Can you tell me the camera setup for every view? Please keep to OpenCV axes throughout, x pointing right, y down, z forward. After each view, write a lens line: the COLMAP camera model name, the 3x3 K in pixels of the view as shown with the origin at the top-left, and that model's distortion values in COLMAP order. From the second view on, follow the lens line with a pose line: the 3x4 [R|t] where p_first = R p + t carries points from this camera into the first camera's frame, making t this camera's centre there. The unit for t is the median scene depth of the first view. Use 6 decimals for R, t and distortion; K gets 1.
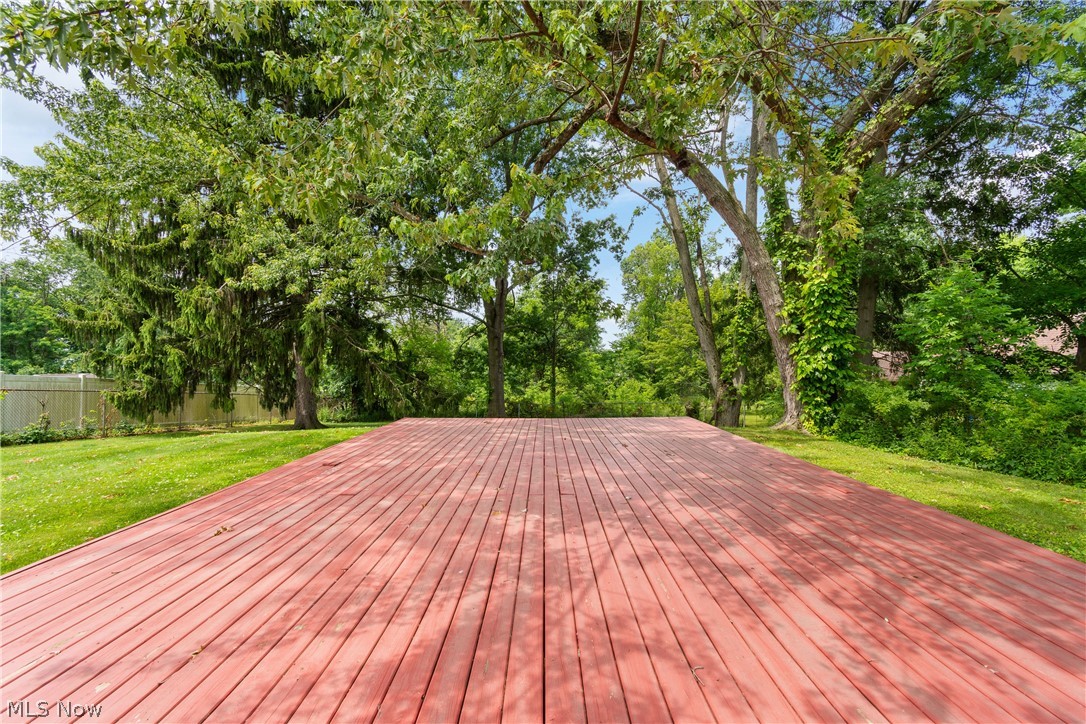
lens RADIAL K [[482.6, 0, 543.2], [0, 482.6, 361.1], [0, 0, 1]] dist [-0.000933, -0.000072]
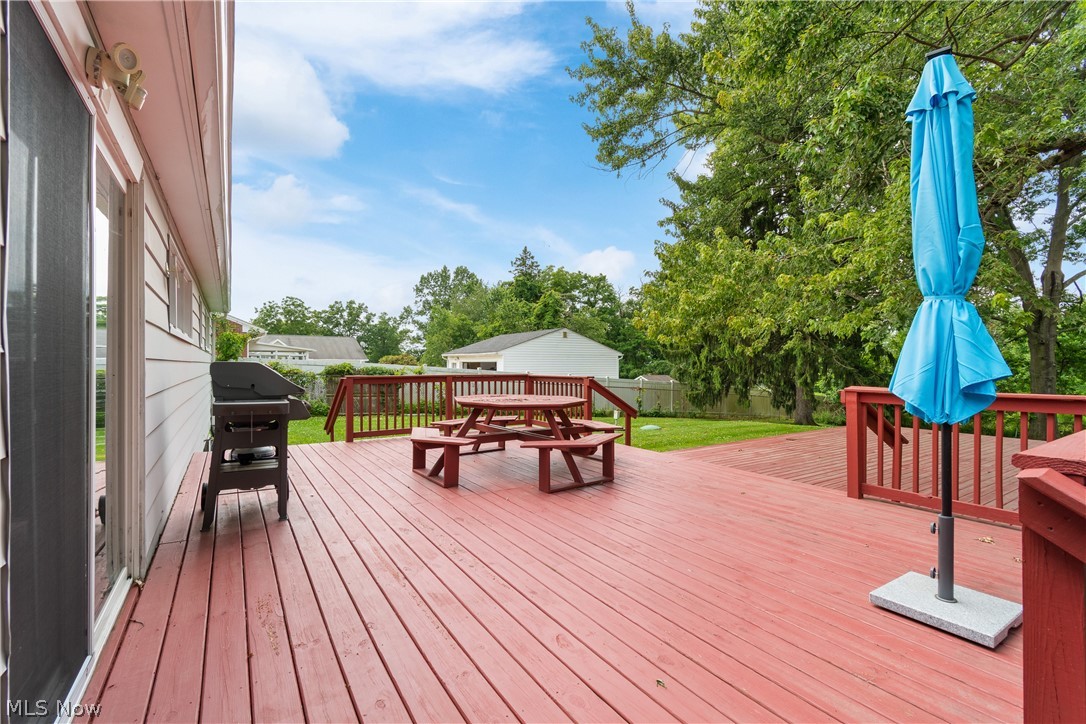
lens RADIAL K [[482.6, 0, 545.9], [0, 482.6, 365.8], [0, 0, 1]] dist [-0.000933, -0.000072]
pose [[0.556023, 0.007367, -0.831135, 0.125196], [-0.000711, 0.999965, 0.008387, -0.019931], [0.831167, -0.004072, 0.556008, -0.181471]]
